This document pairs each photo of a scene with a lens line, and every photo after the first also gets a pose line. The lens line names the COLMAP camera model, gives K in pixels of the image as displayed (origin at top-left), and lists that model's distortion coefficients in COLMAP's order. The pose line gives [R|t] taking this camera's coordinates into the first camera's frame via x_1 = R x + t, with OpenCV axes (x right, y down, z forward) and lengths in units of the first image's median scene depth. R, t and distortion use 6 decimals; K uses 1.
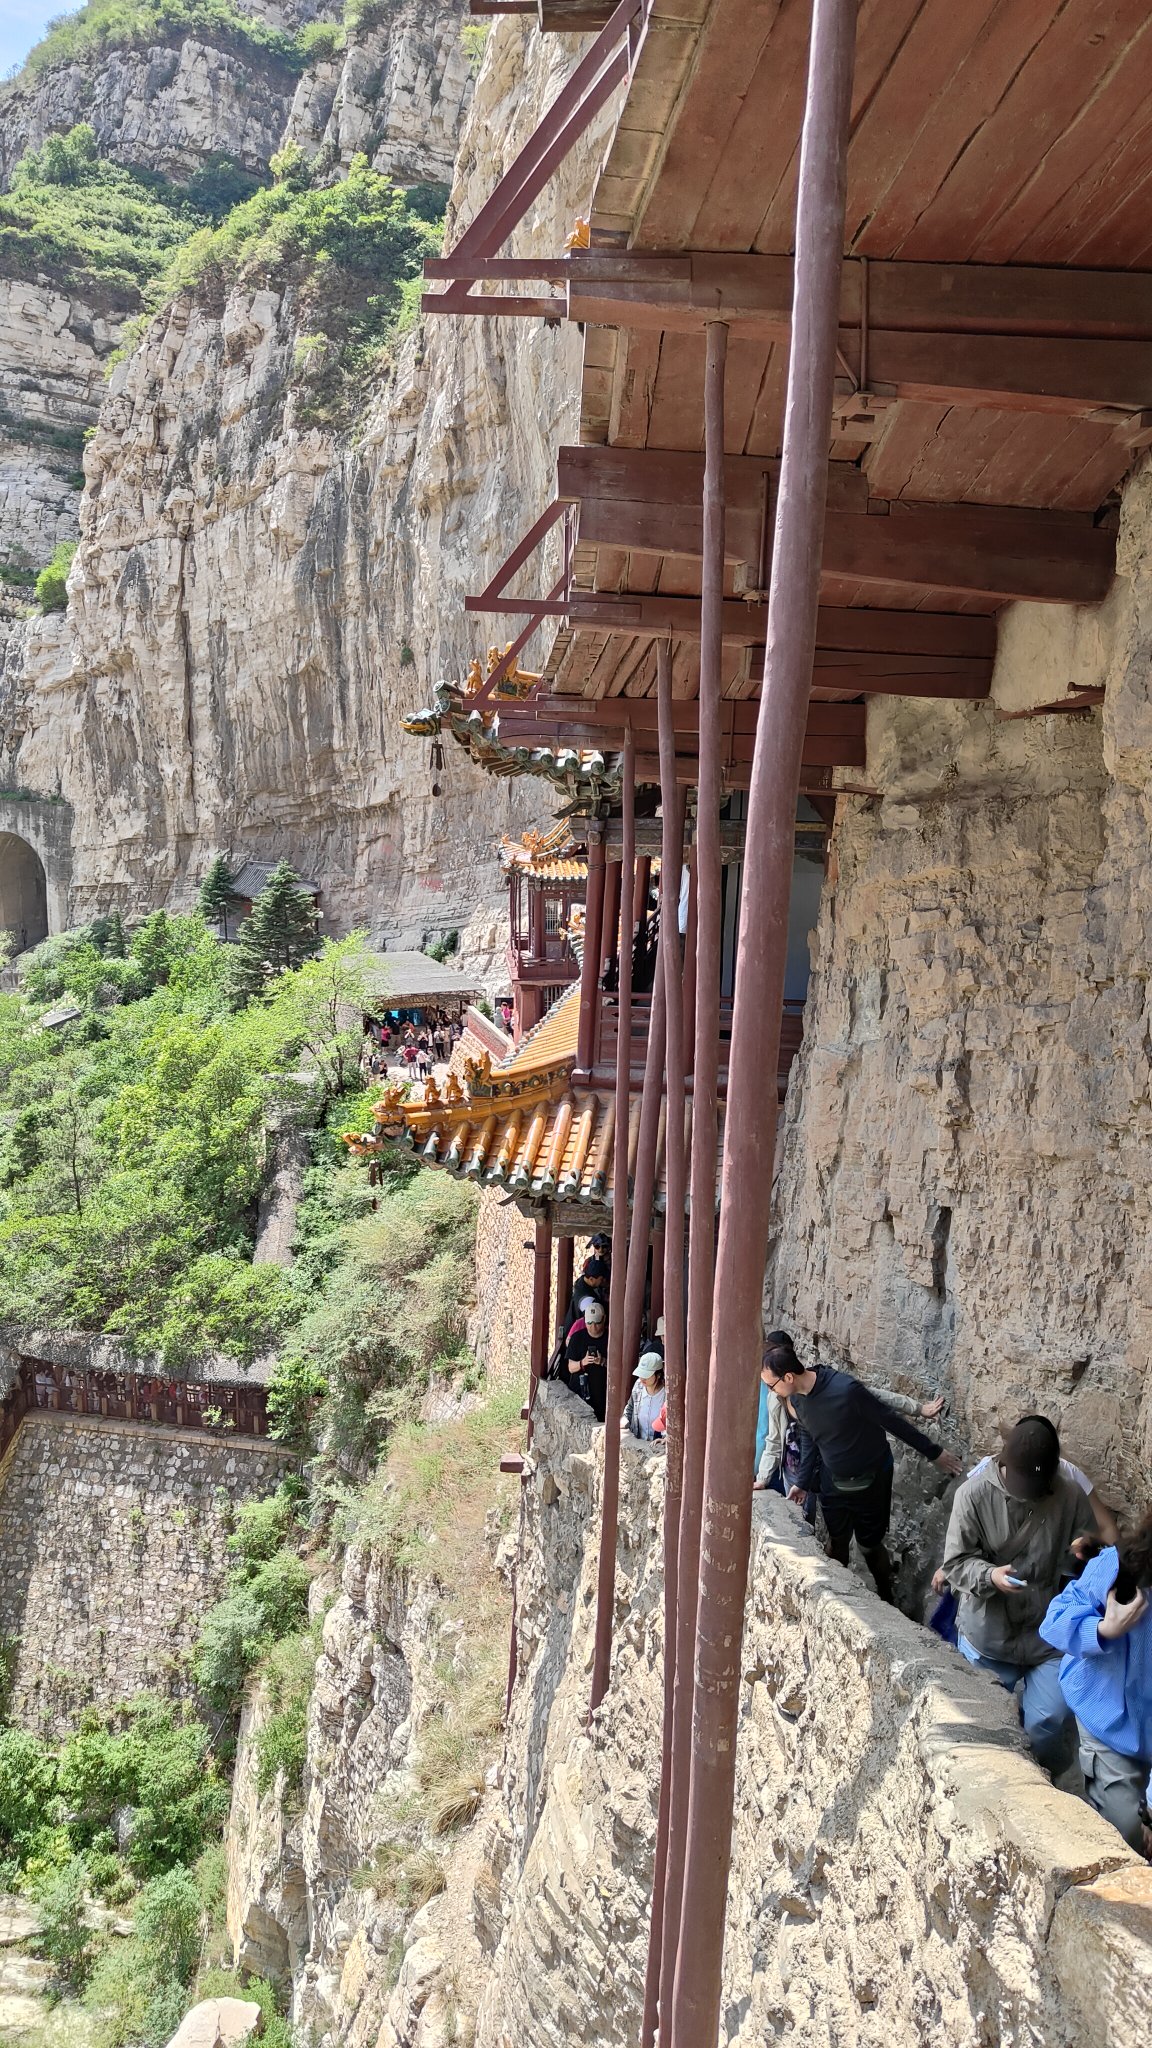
lens RADIAL K [[1450.4, 0, 573.8], [0, 1450.4, 1022.4], [0, 0, 1]] dist [0.008634, -0.000856]
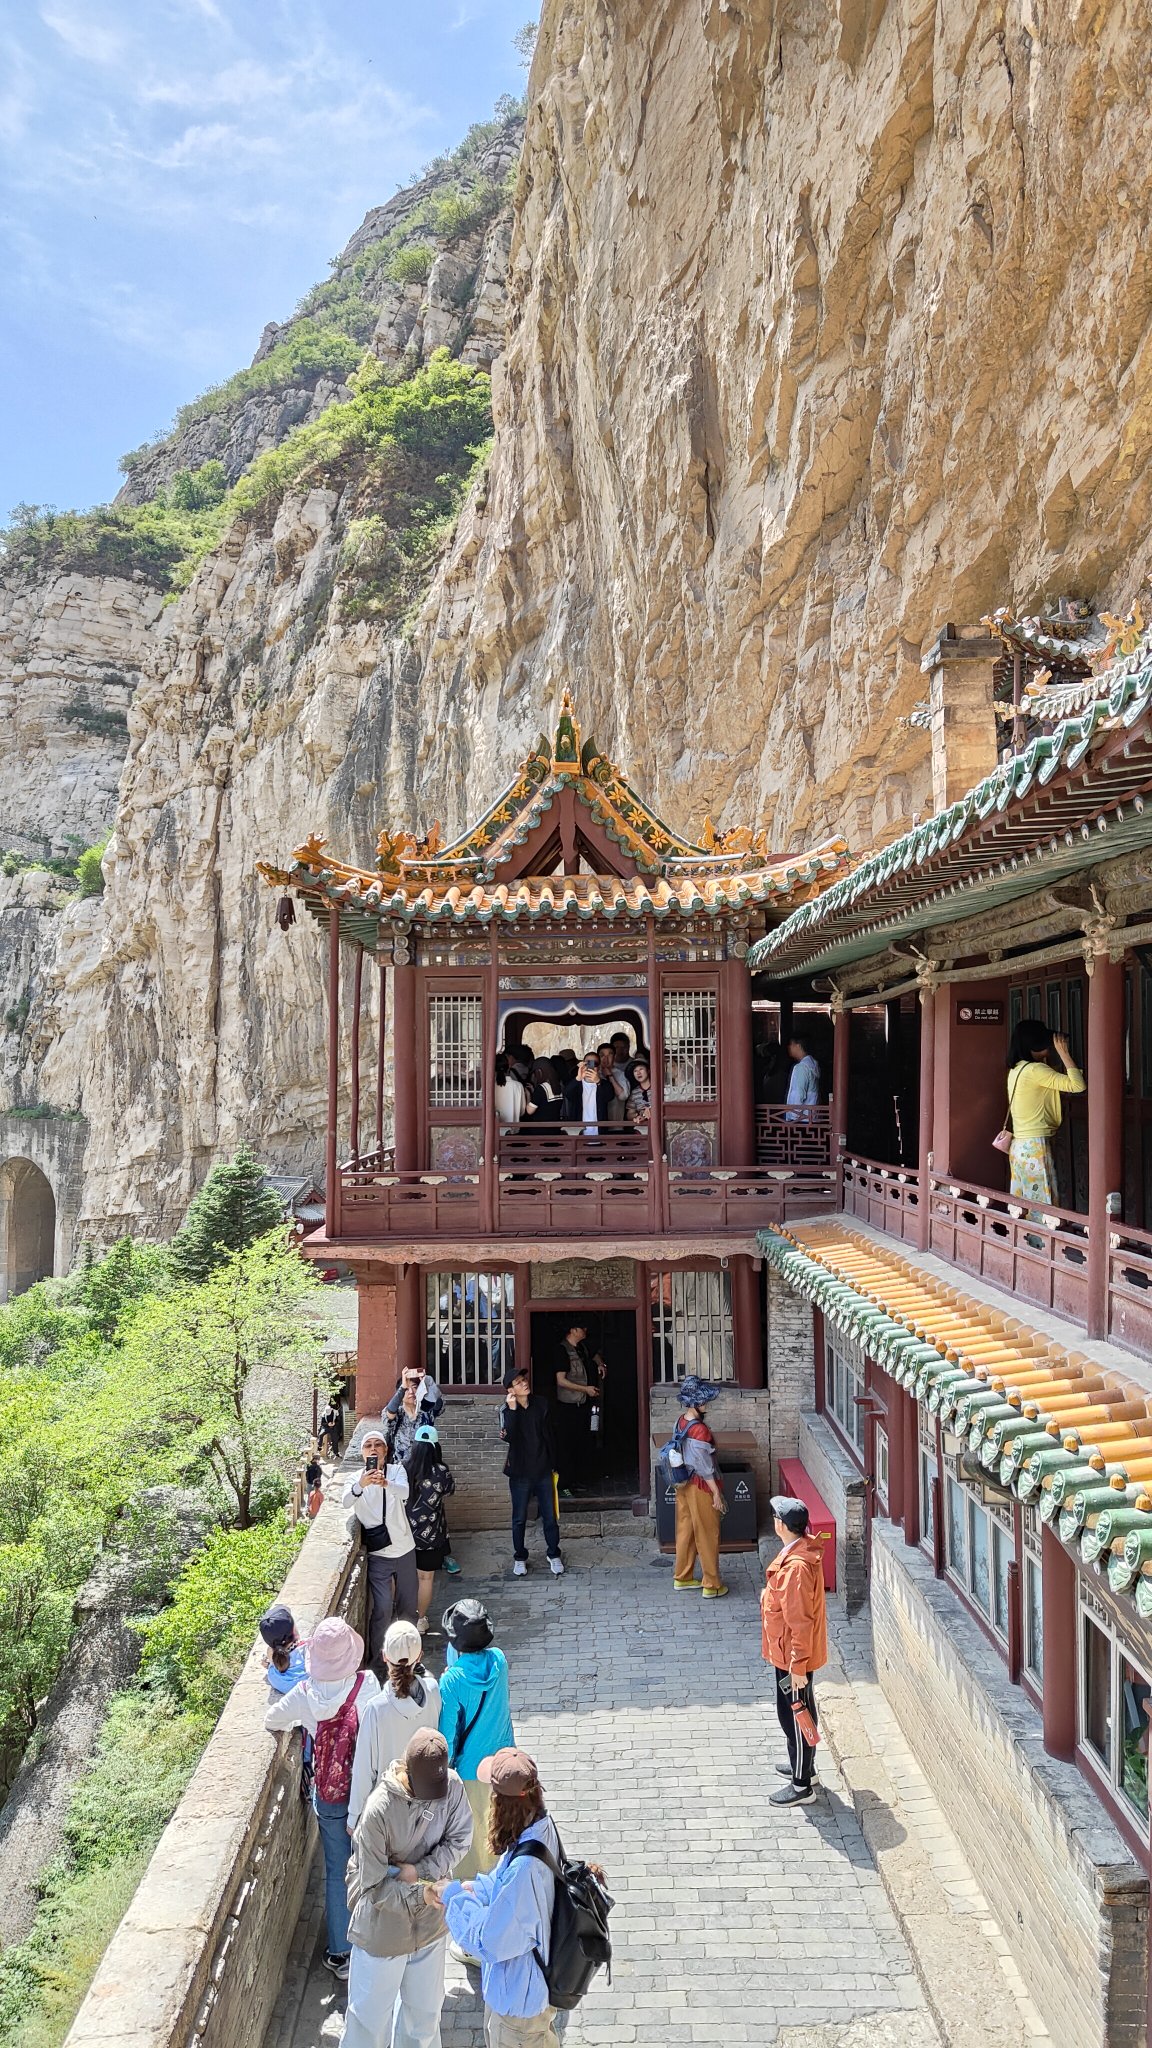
lens RADIAL K [[1450.4, 0, 586.2], [0, 1450.4, 1021.0], [0, 0, 1]] dist [0.008634, -0.000856]
pose [[0.994297, -0.015271, -0.105544, 0.021877], [-0.012356, 0.966532, -0.256250, 0.001668], [0.105925, 0.256093, 0.960831, 0.300350]]
